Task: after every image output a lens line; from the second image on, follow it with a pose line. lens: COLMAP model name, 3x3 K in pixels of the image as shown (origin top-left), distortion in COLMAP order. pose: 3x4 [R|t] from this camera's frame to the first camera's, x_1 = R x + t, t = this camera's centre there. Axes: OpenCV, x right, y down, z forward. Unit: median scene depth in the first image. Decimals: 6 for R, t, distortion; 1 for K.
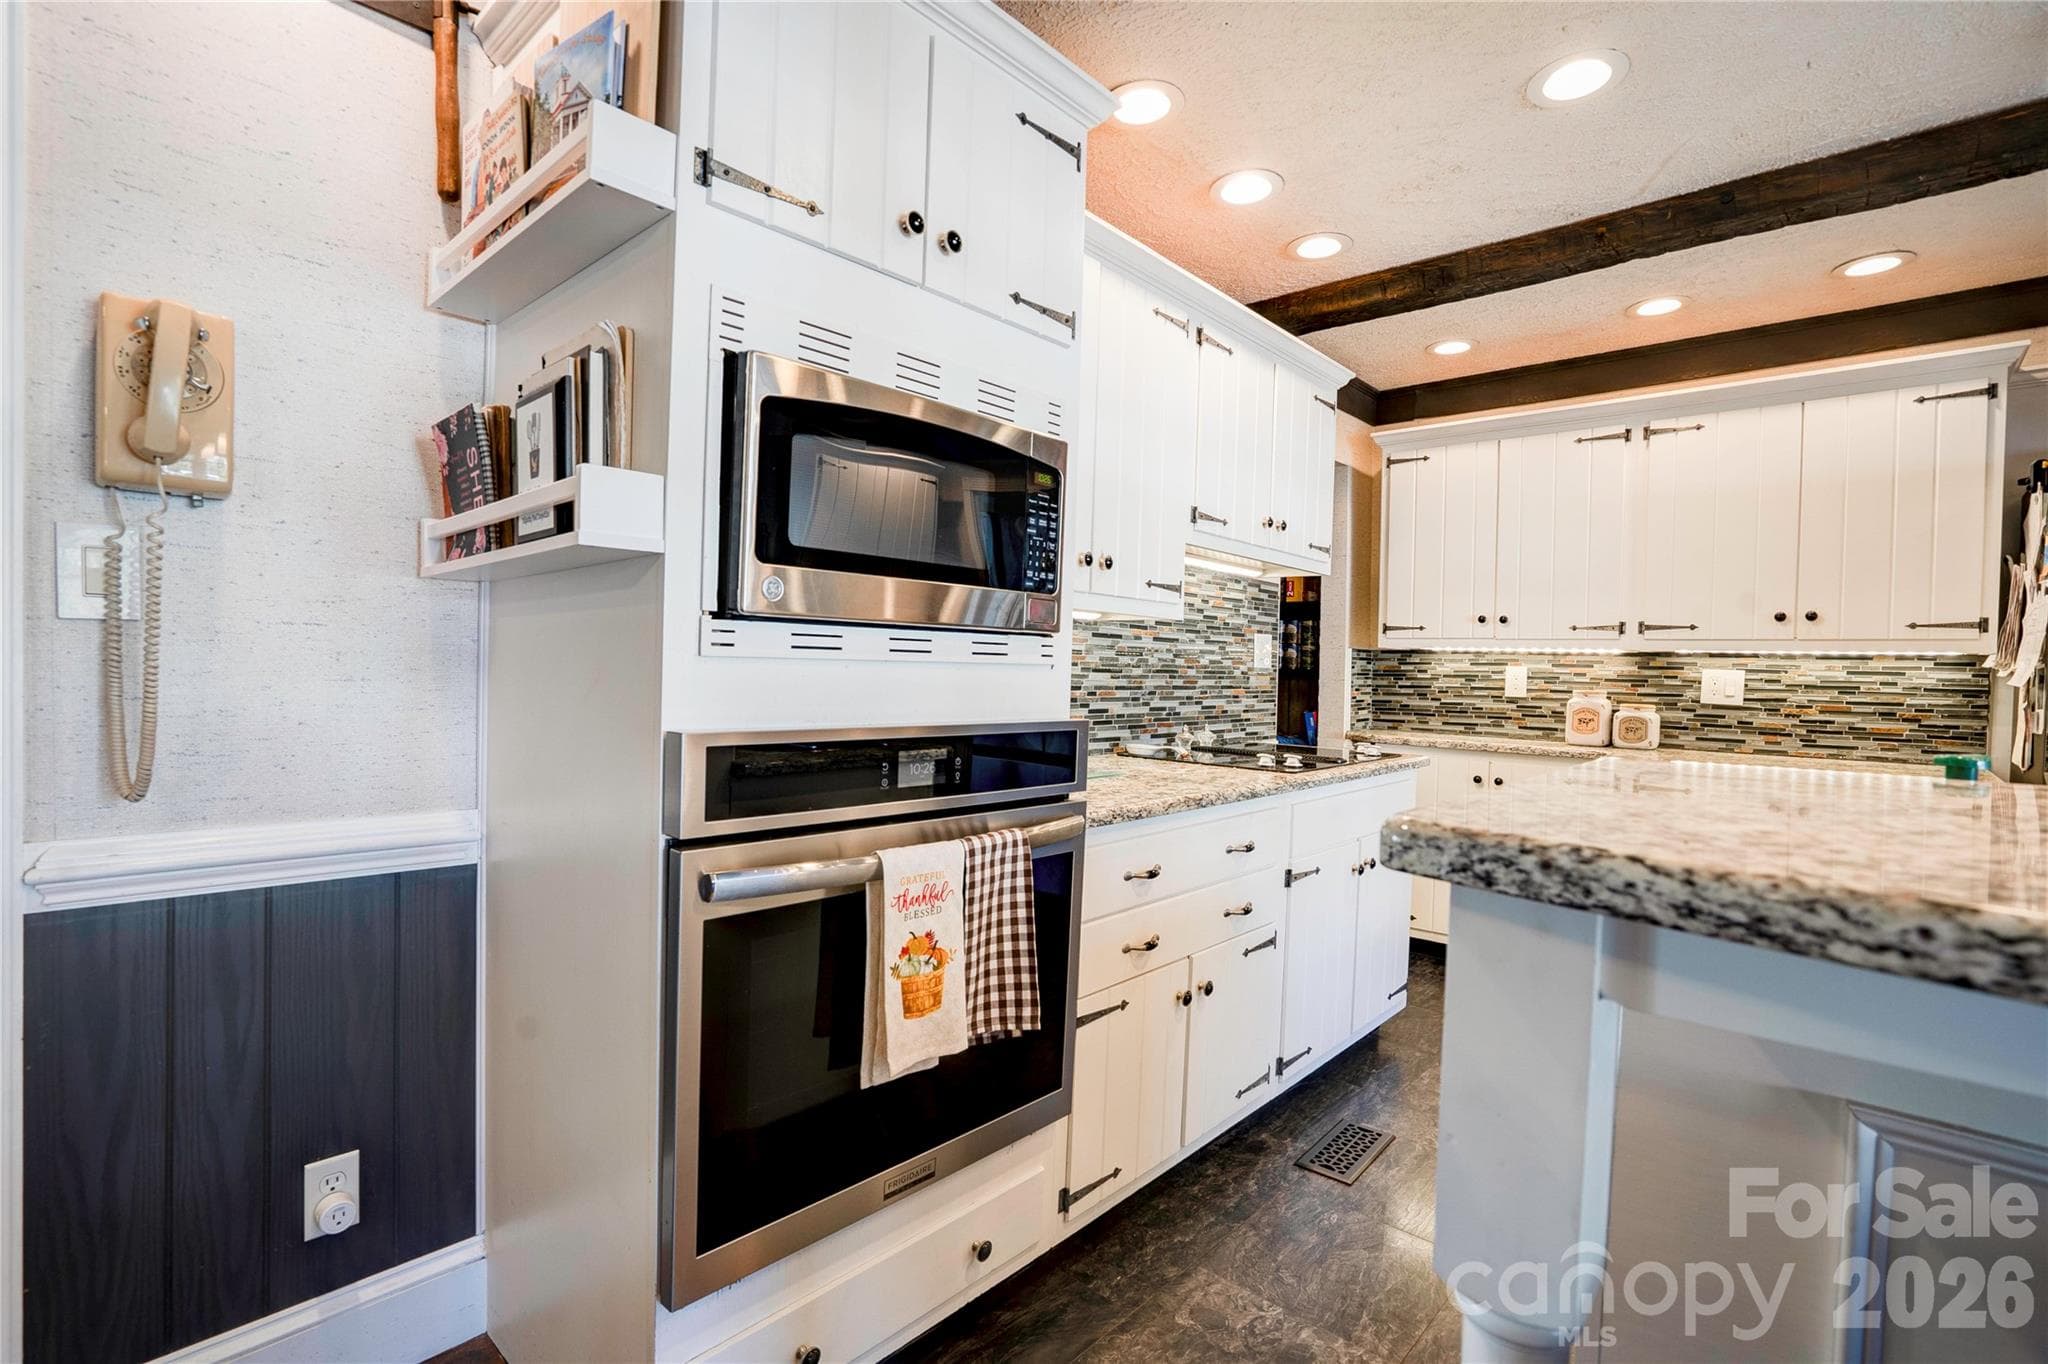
lens RADIAL K [[963.1, 0, 1027.0], [0, 963.1, 688.7], [0, 0, 1]] dist [-0.040329, 0.006739]
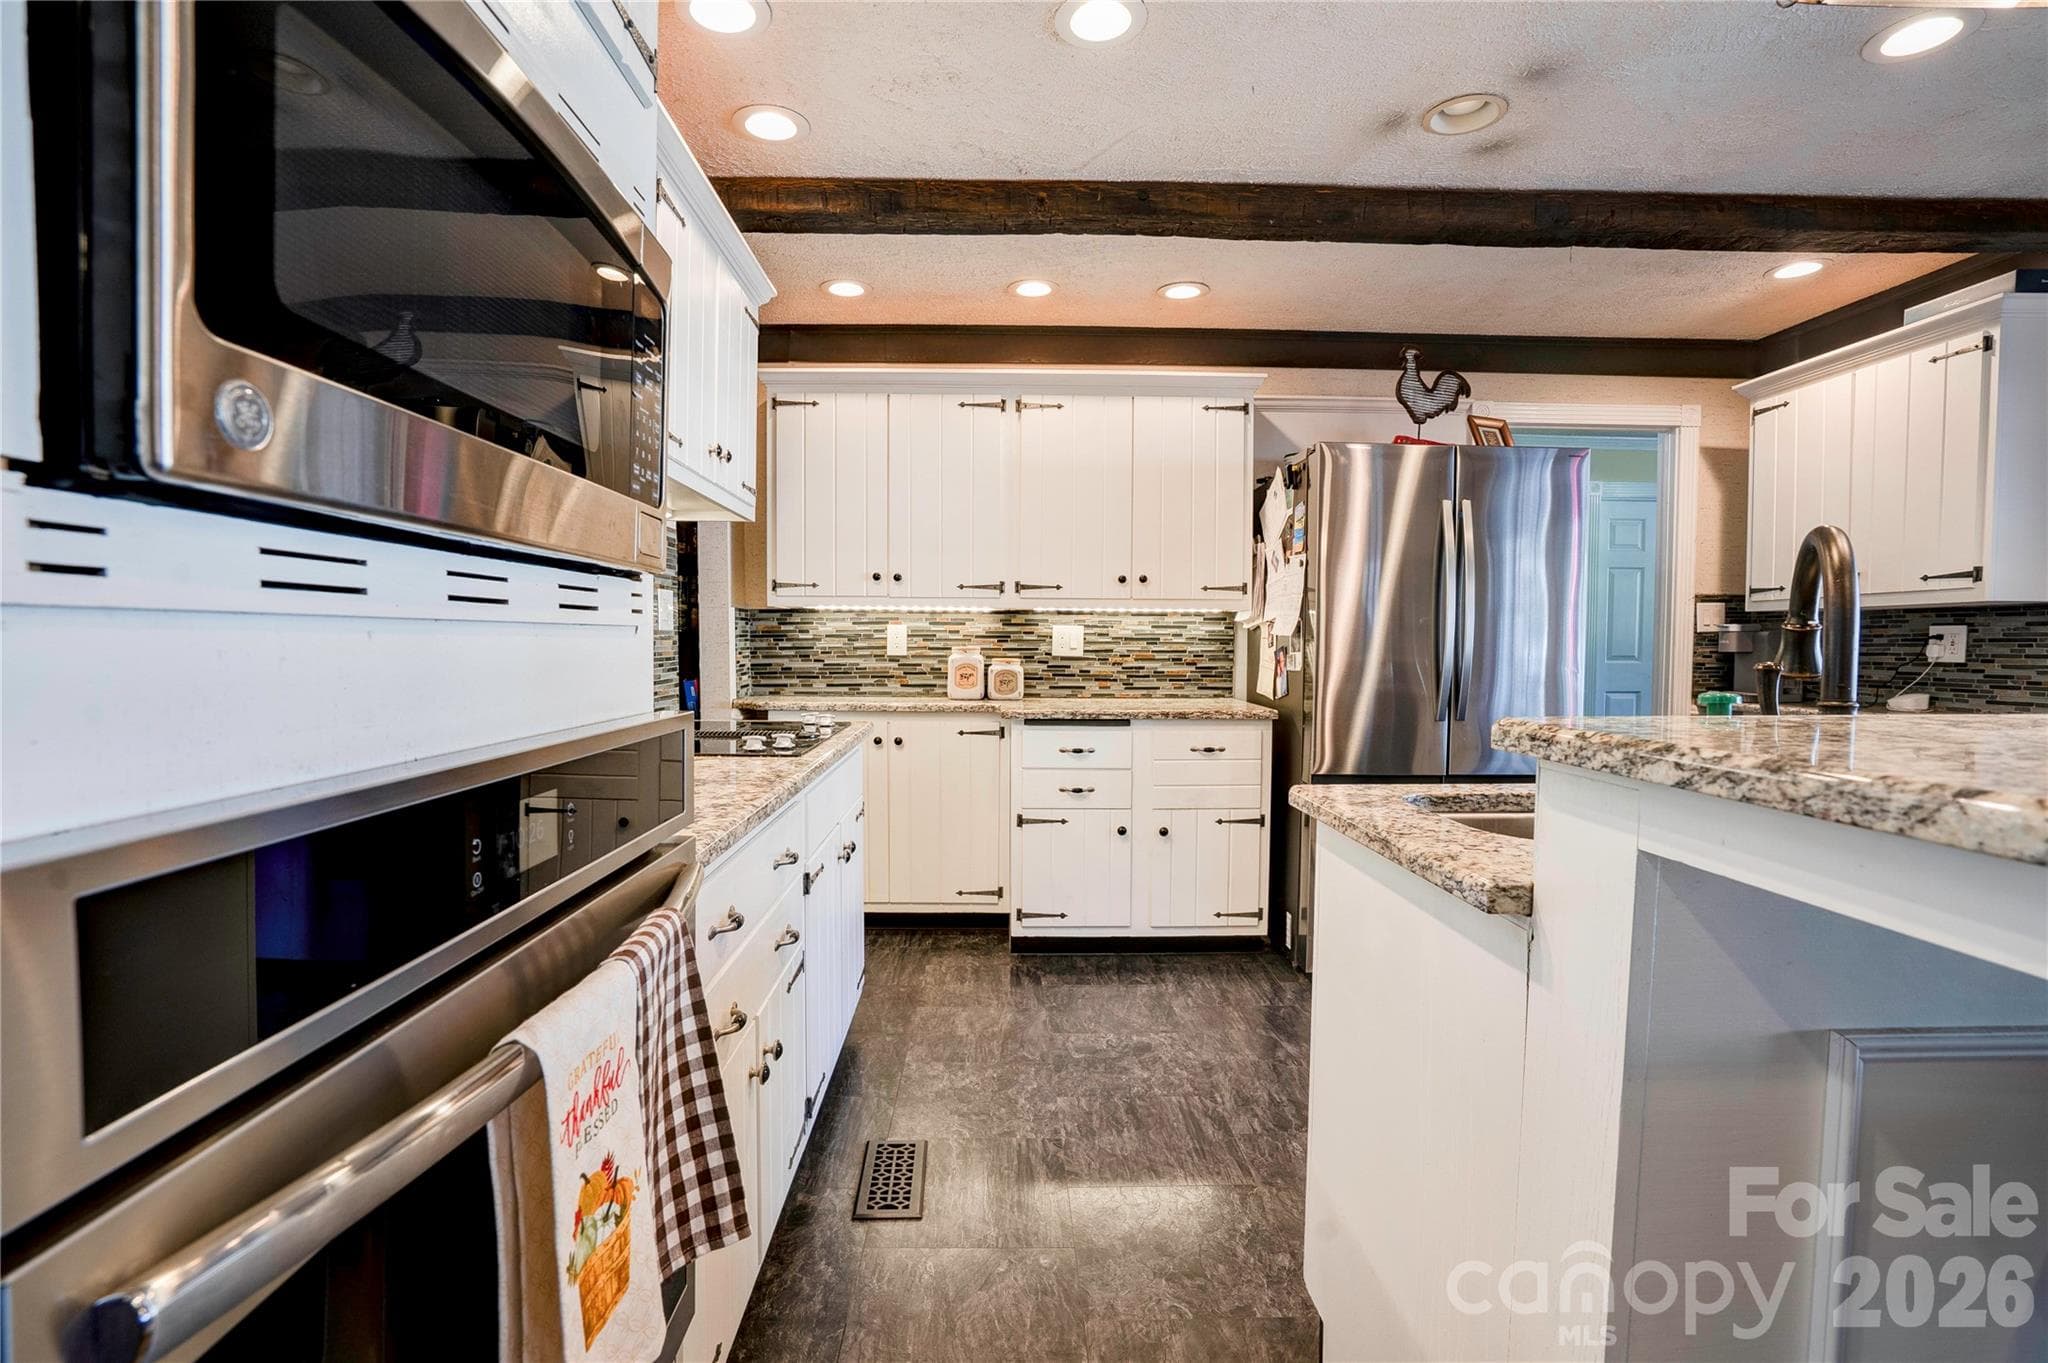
lens RADIAL K [[963.1, 0, 1021.1], [0, 963.1, 685.4], [0, 0, 1]] dist [-0.040329, 0.006739]
pose [[0.726897, -0.052651, 0.684725, -0.106990], [0.028088, 0.998502, 0.046960, -0.004319], [-0.686171, -0.014902, 0.727287, 0.195060]]
